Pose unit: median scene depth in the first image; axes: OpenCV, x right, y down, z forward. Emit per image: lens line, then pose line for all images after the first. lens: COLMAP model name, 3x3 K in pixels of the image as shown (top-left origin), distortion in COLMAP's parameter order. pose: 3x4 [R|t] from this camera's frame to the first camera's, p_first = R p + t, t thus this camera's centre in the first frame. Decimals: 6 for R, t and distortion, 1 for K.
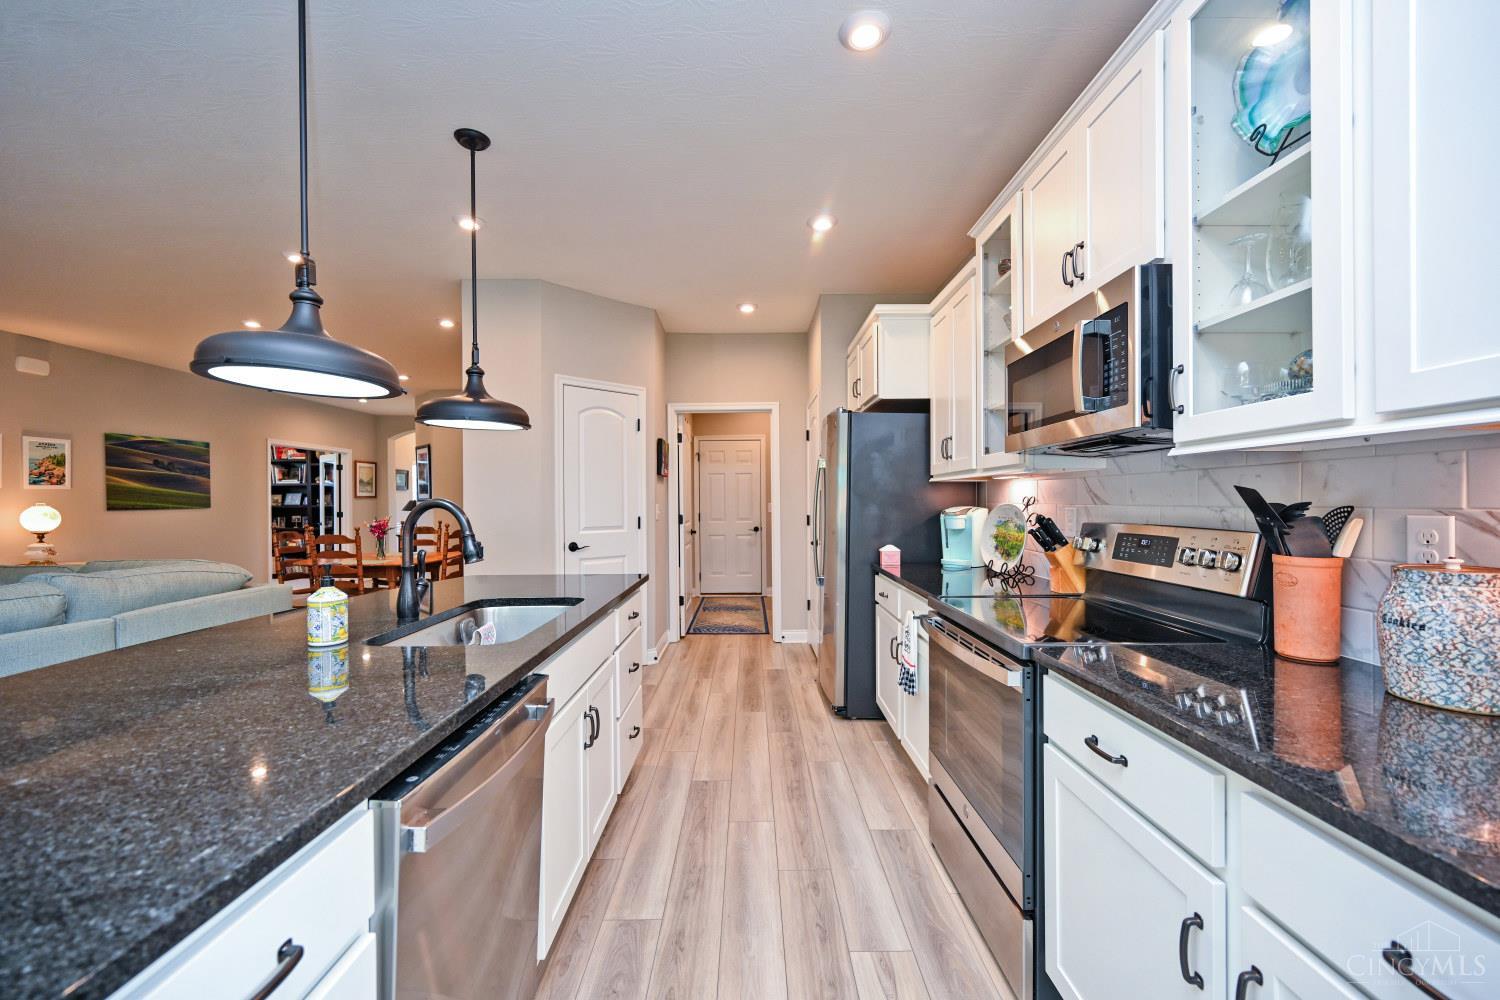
lens RADIAL K [[603.5, 0, 749.9], [0, 603.5, 500.9], [0, 0, 1]] dist [0.000949, 0.000353]
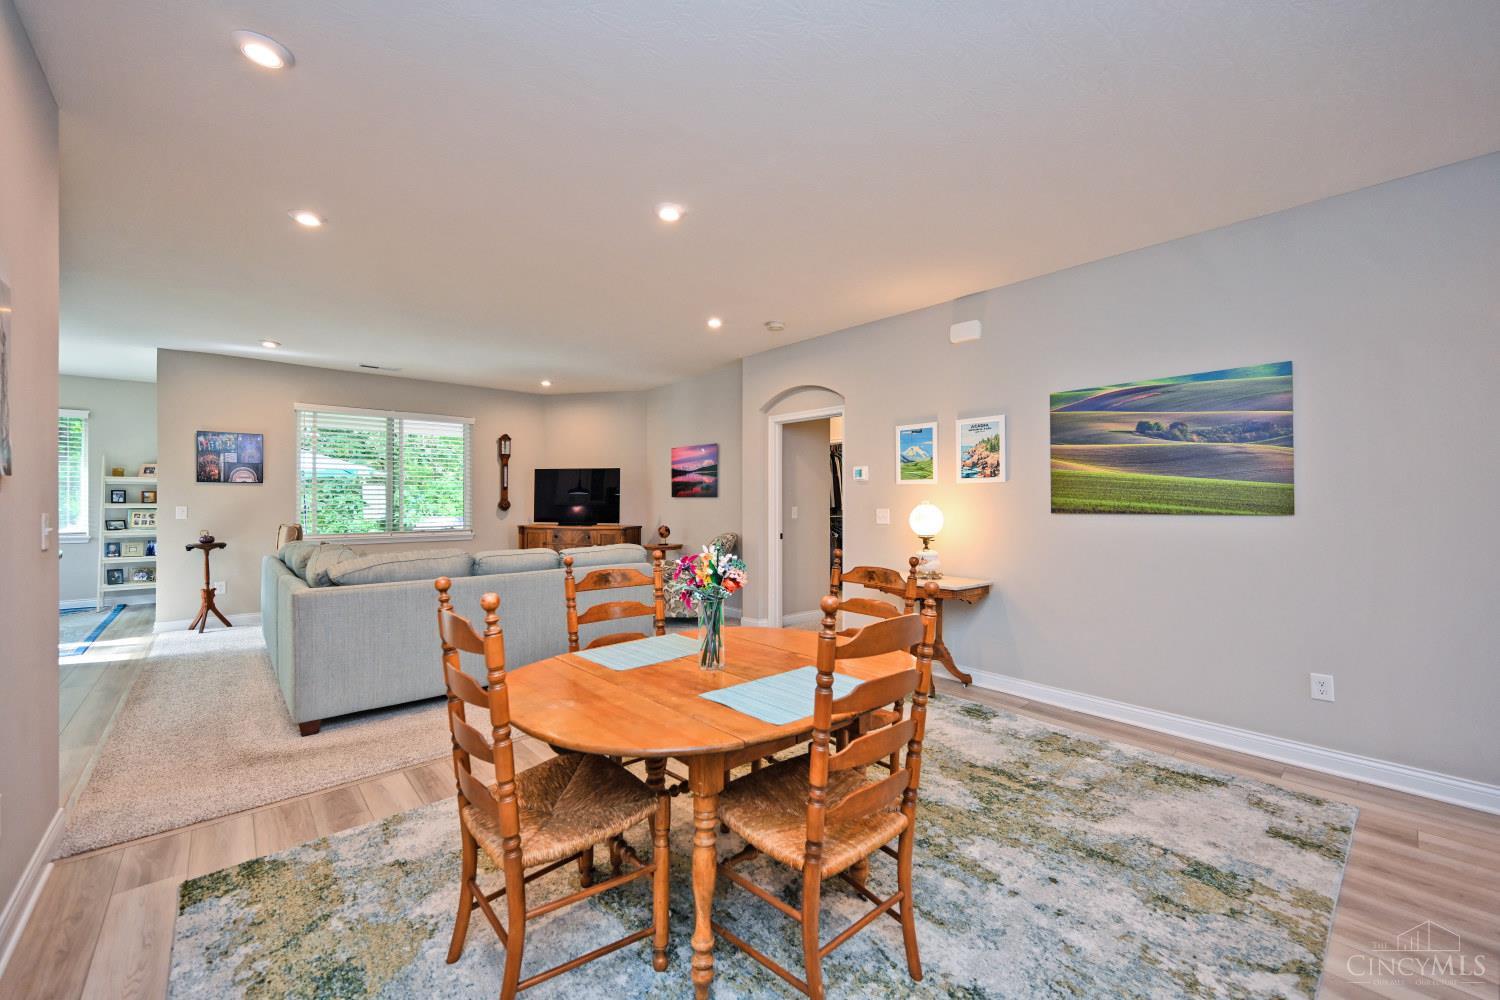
lens RADIAL K [[603.5, 0, 760.3], [0, 603.5, 501.8], [0, 0, 1]] dist [0.000949, 0.000353]
pose [[-0.743574, 0.010309, -0.668575, -0.398023], [0.004535, 0.999936, 0.010375, -0.004580], [0.668639, 0.004683, -0.743573, 1.274079]]
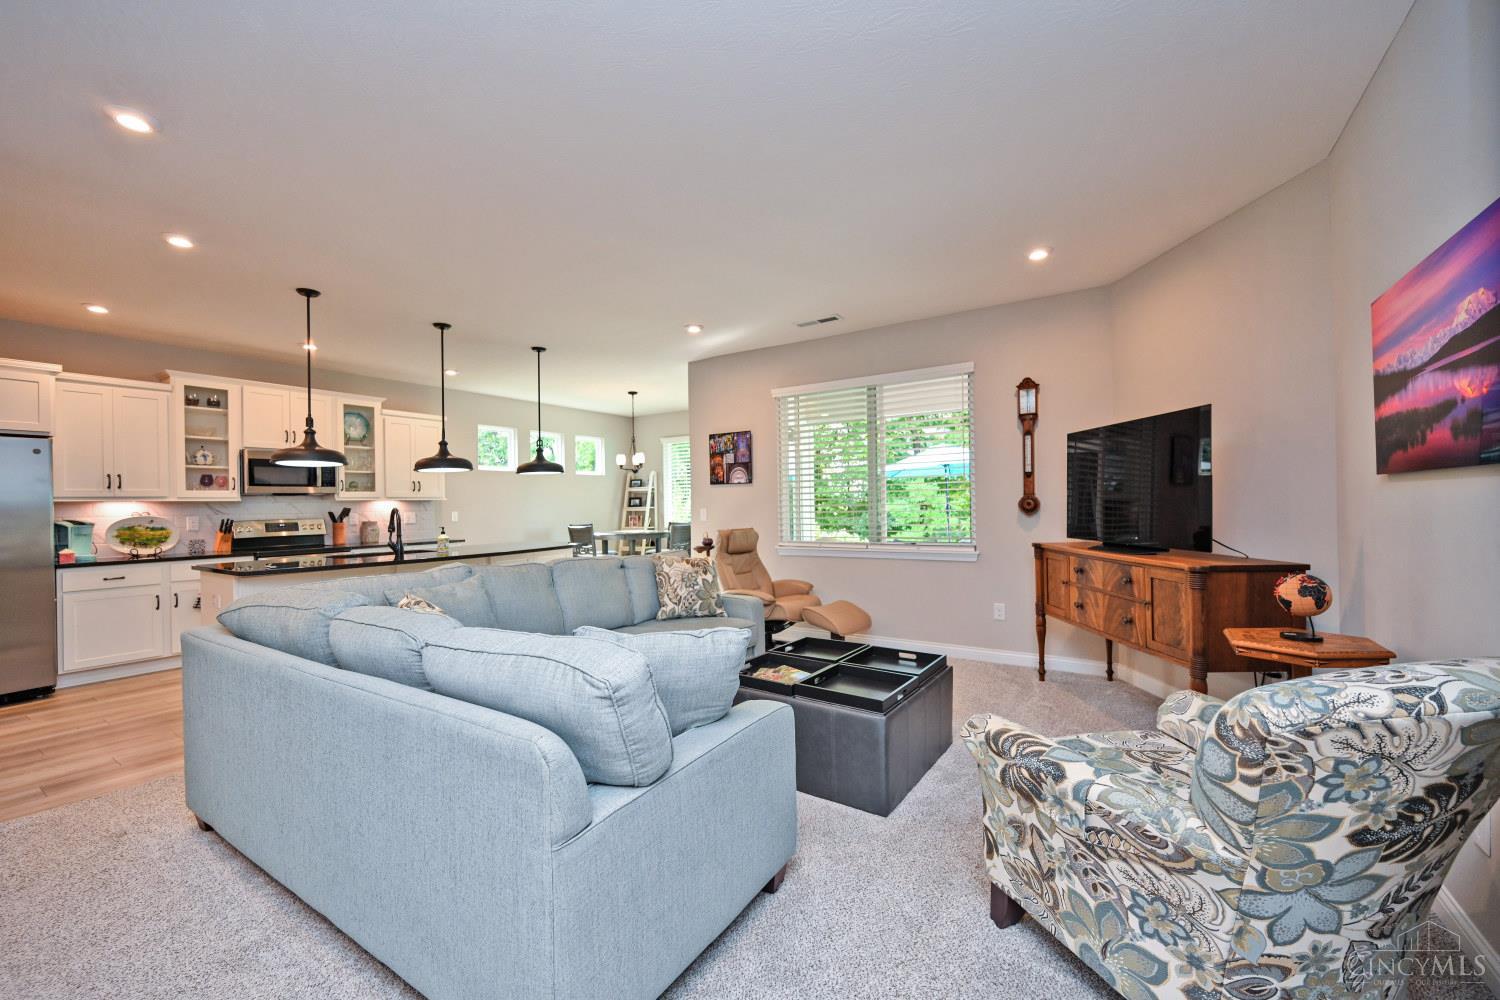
lens RADIAL K [[603.5, 0, 744.2], [0, 603.5, 502.8], [0, 0, 1]] dist [0.000949, 0.000353]
pose [[-0.834094, 0.025647, 0.551026, -0.985173], [0.026263, 0.999632, -0.006773, 0.007618], [-0.550997, 0.008822, -0.834461, 0.725162]]
